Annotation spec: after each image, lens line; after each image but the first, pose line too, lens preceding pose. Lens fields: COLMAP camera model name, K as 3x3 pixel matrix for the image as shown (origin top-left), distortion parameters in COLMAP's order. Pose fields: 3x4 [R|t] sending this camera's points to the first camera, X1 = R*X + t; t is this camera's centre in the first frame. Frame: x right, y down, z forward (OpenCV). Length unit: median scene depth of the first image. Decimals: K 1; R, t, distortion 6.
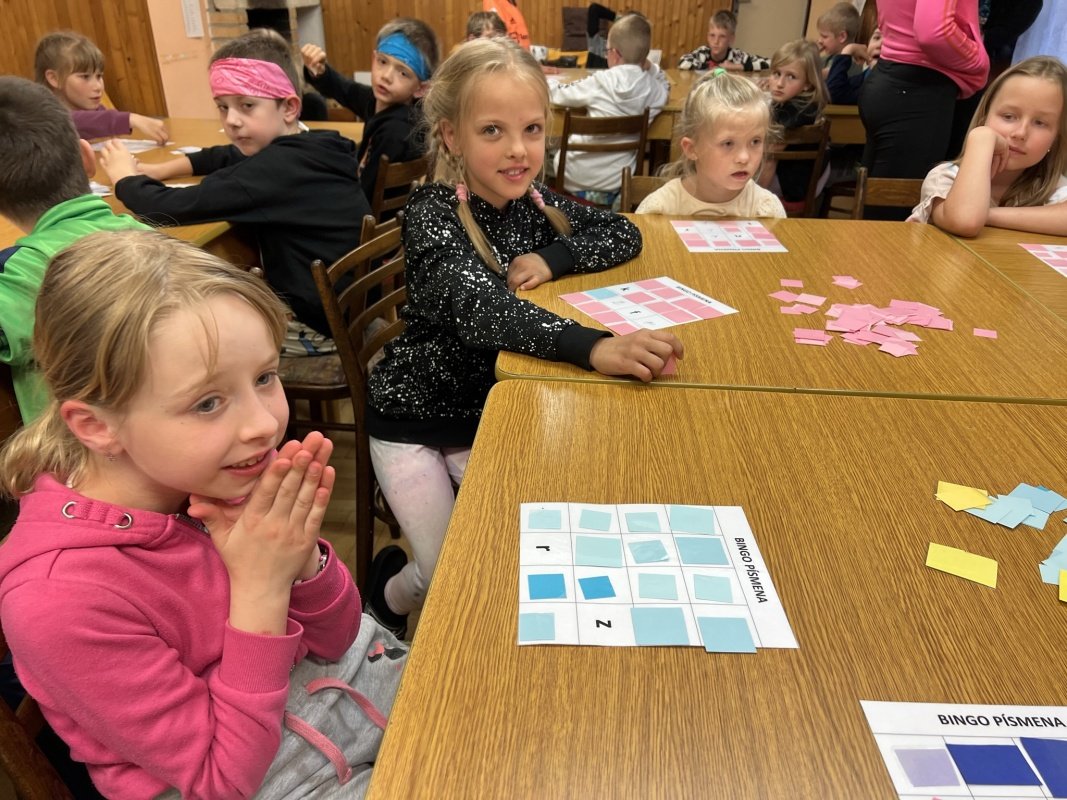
lens RADIAL K [[800.9, 0, 533.6], [0, 800.9, 401.5], [0, 0, 1]] dist [0.035233, -0.007328]
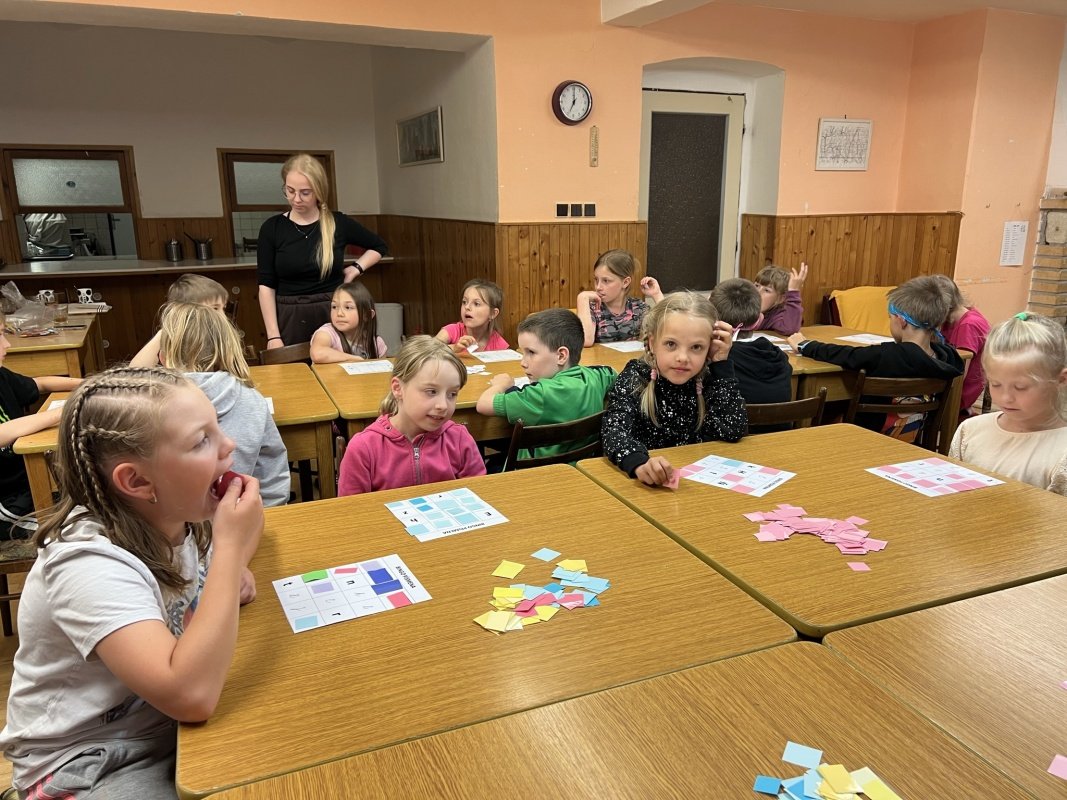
lens RADIAL K [[800.9, 0, 535.2], [0, 800.9, 400.5], [0, 0, 1]] dist [0.035233, -0.007328]
pose [[0.474503, 0.216765, -0.853147, 1.969011], [-0.408878, 0.912578, 0.004455, -0.184060], [0.779529, 0.346719, 0.521652, -0.091007]]
